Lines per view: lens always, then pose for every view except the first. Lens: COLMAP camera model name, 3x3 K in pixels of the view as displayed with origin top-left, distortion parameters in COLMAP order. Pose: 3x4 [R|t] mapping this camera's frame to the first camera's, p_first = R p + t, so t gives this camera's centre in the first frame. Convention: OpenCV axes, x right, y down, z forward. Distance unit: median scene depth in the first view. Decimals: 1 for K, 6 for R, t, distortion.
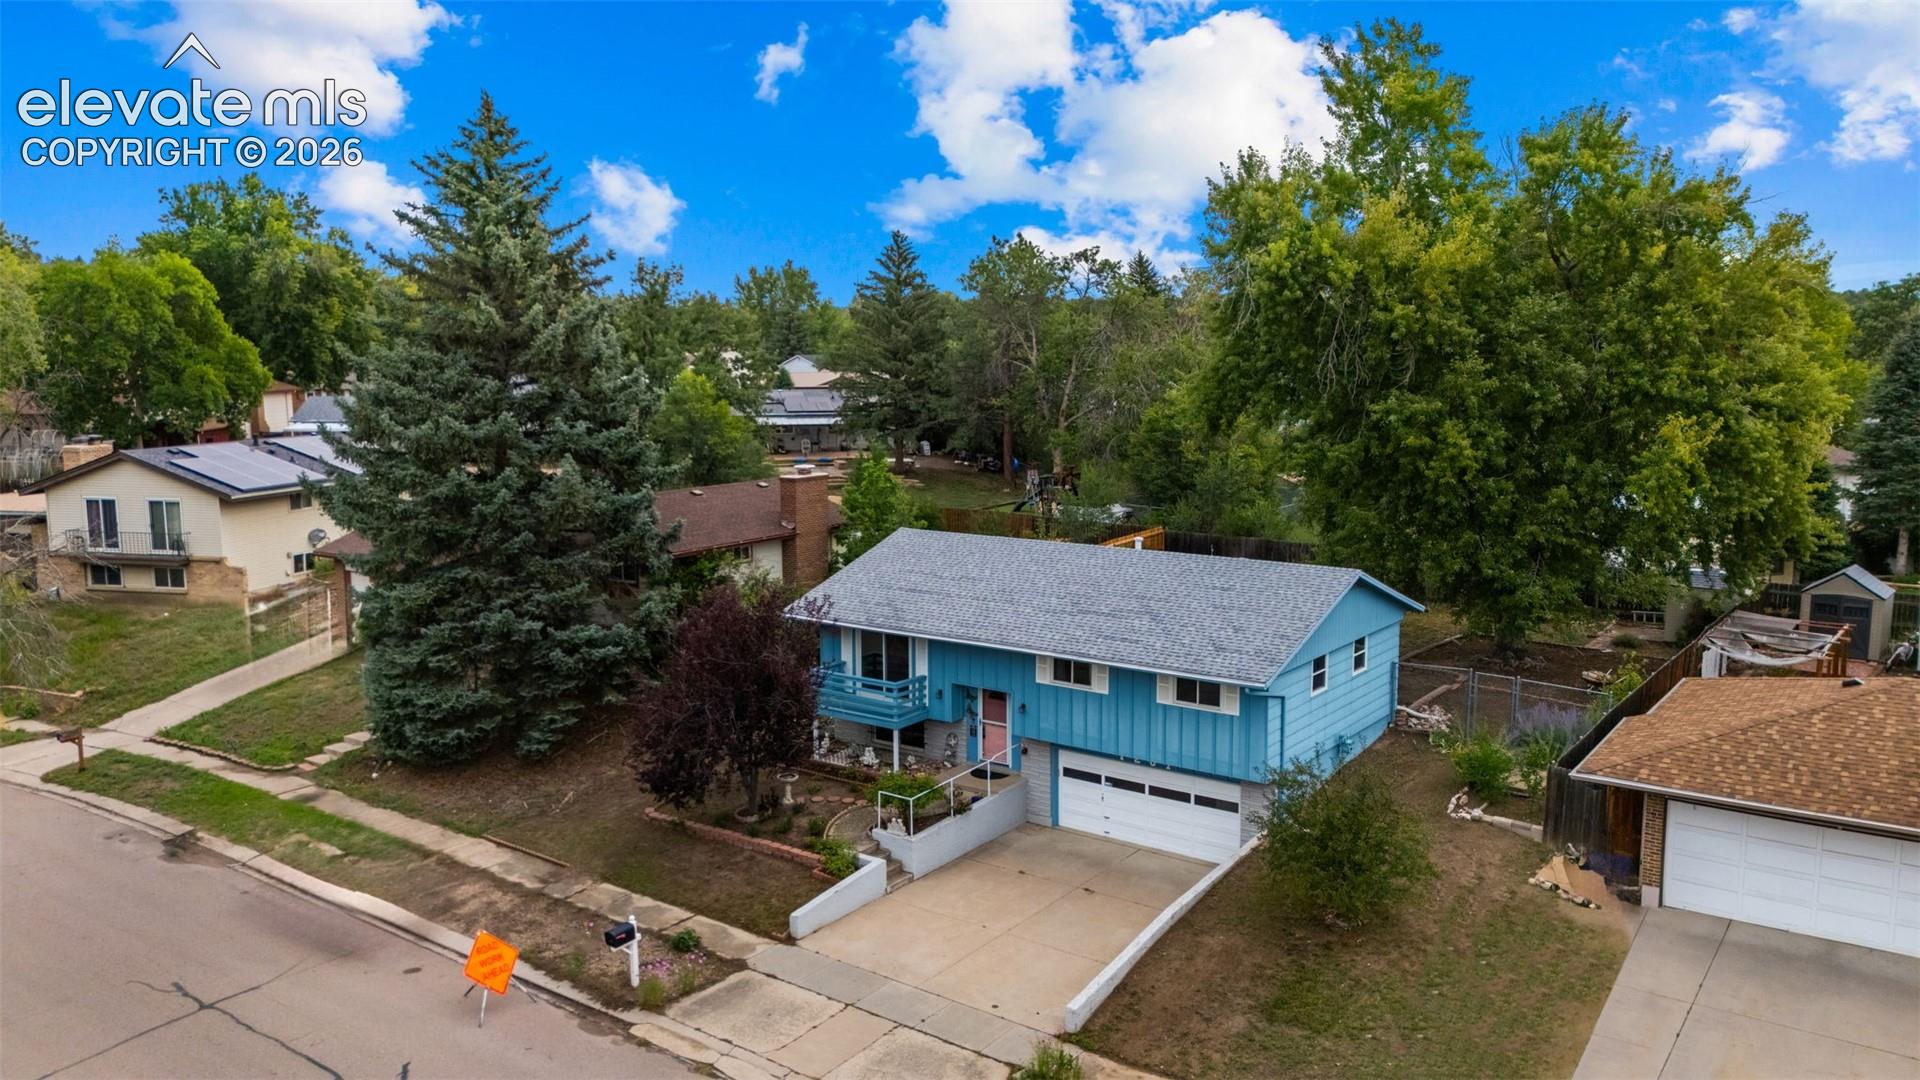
lens RADIAL K [[1386.5, 0, 963.9], [0, 1386.5, 540.4], [0, 0, 1]] dist [0.044677, -0.007845]
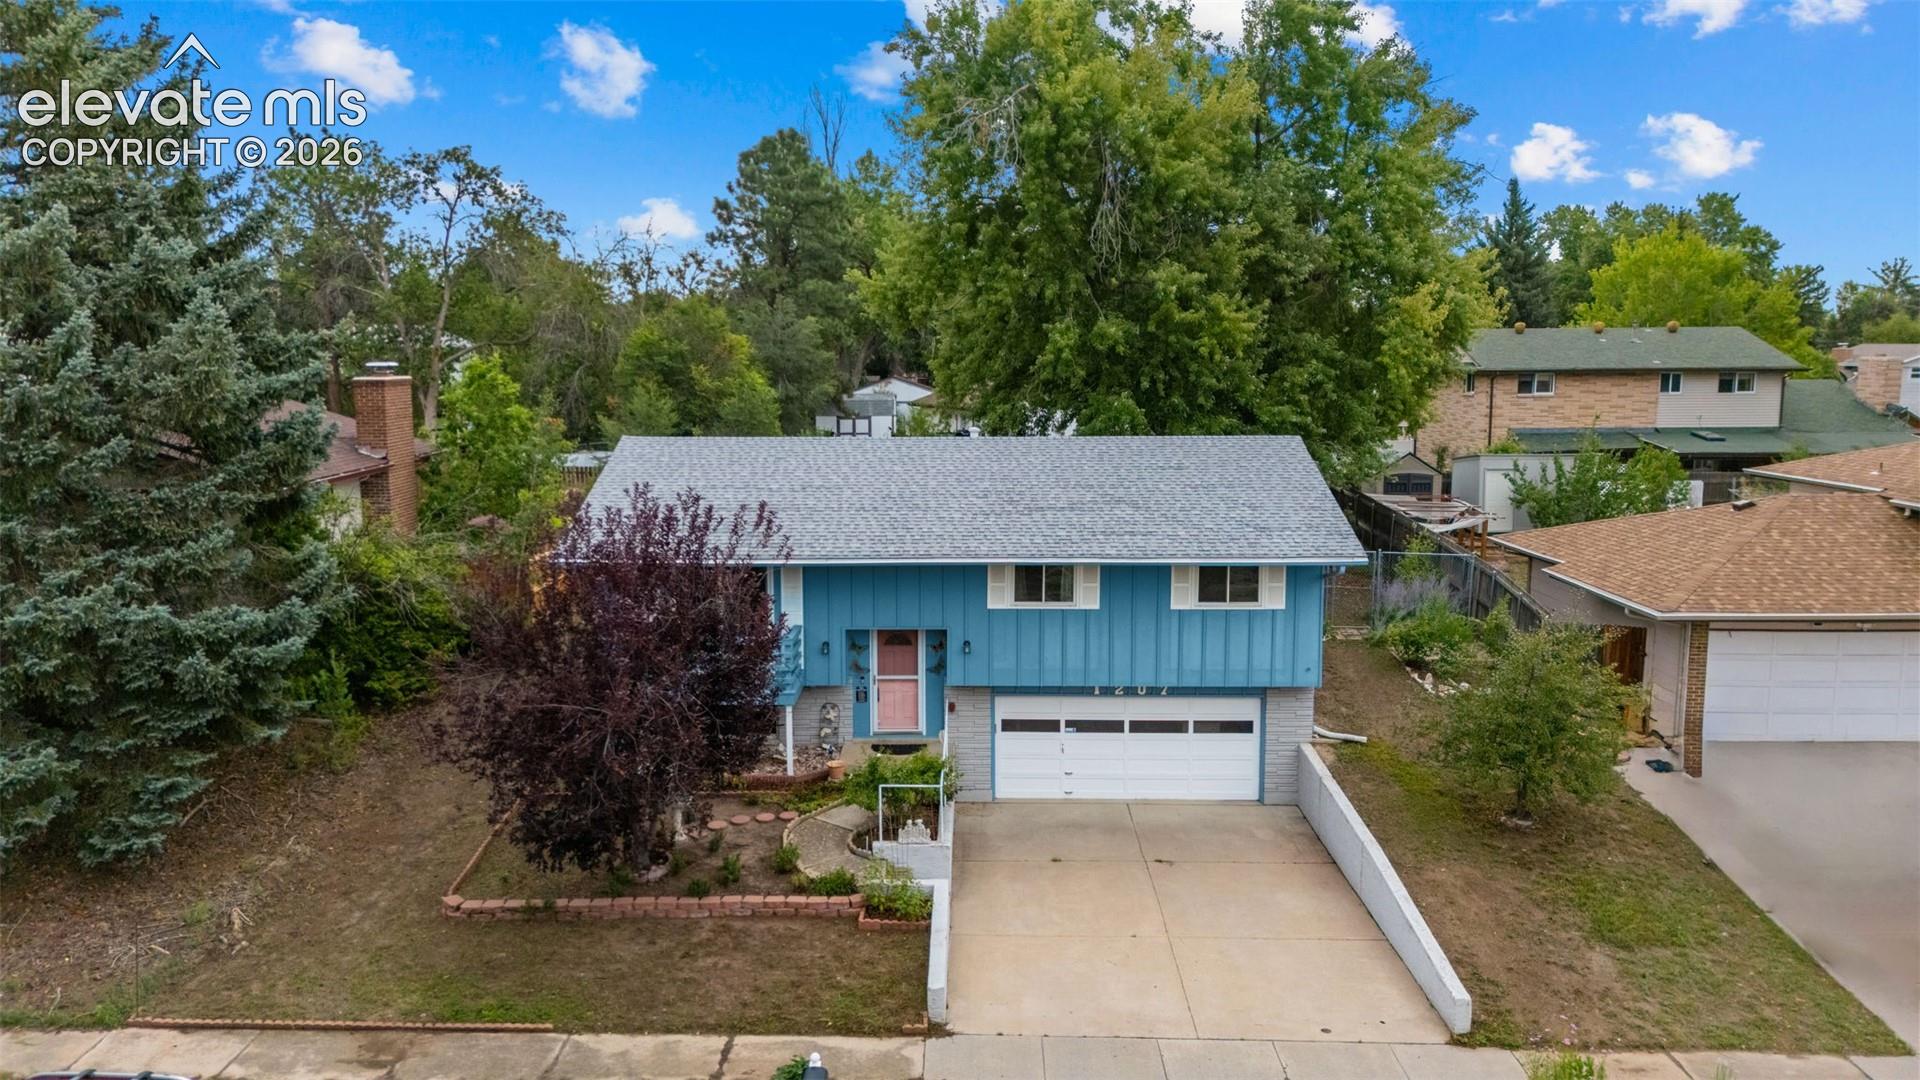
lens RADIAL K [[1386.5, 0, 943.5], [0, 1386.5, 541.9], [0, 0, 1]] dist [0.044677, -0.007845]
pose [[0.821496, -0.079223, 0.564684, -0.385141], [0.080517, 0.996495, 0.022669, 0.049733], [-0.564501, 0.026844, 0.824996, 0.410813]]
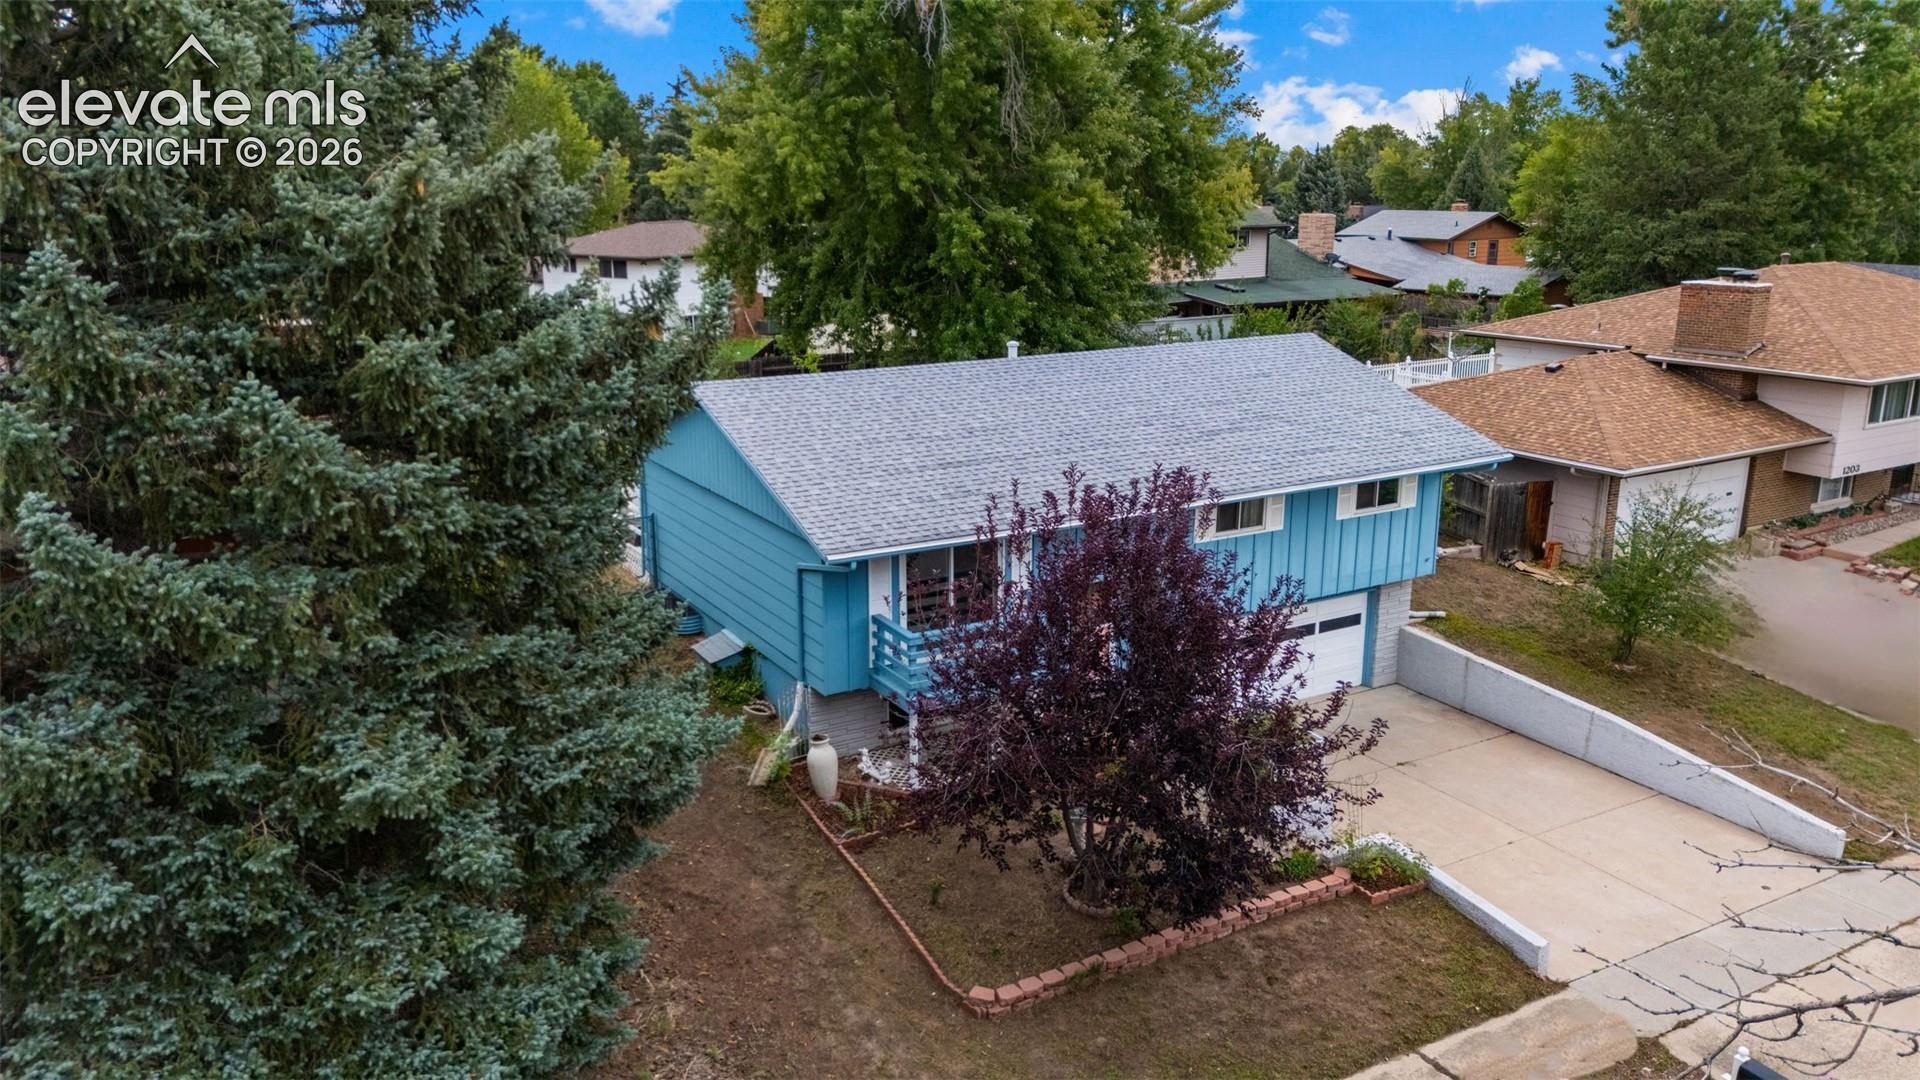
lens RADIAL K [[1386.5, 0, 940.8], [0, 1386.5, 535.1], [0, 0, 1]] dist [0.044677, -0.007845]
pose [[0.425259, -0.228807, 0.875672, -0.633448], [0.136459, 0.972666, 0.187881, -0.054084], [-0.894725, 0.039595, 0.444858, 0.811470]]
